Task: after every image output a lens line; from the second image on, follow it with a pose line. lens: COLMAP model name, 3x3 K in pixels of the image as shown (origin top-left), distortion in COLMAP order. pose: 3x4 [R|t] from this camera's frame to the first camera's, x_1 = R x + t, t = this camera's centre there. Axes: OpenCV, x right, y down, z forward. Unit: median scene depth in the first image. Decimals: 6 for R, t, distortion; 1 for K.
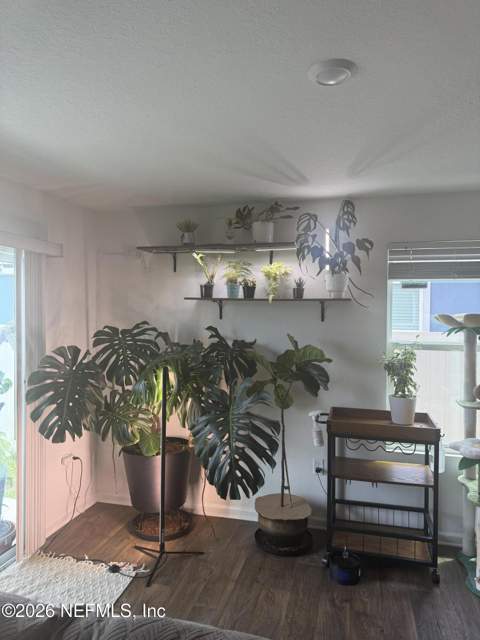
lens RADIAL K [[448.3, 0, 243.6], [0, 448.3, 320.3], [0, 0, 1]] dist [0.177686, -0.333353]
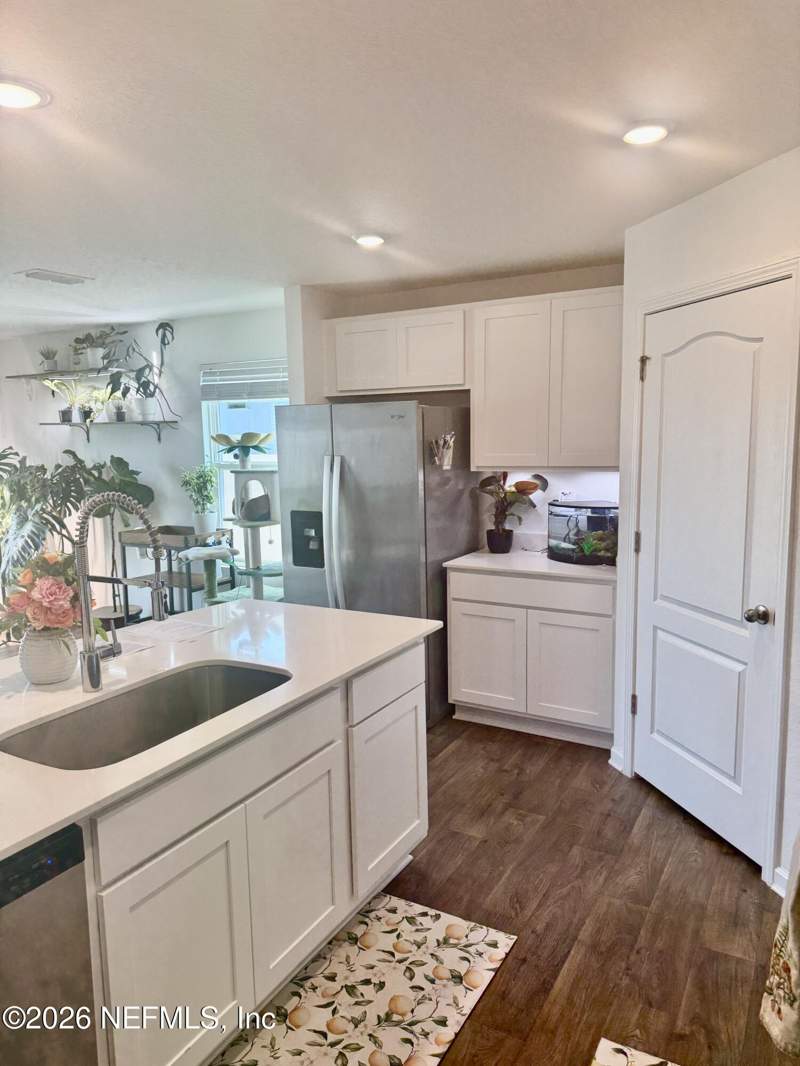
lens RADIAL K [[746.7, 0, 406.0], [0, 746.7, 533.6], [0, 0, 1]] dist [0.177686, -0.333353]
pose [[0.966622, 0.005641, -0.256145, 1.167024], [0.024077, 0.993333, 0.112738, 0.025793], [0.255073, -0.115142, 0.960042, -0.548081]]
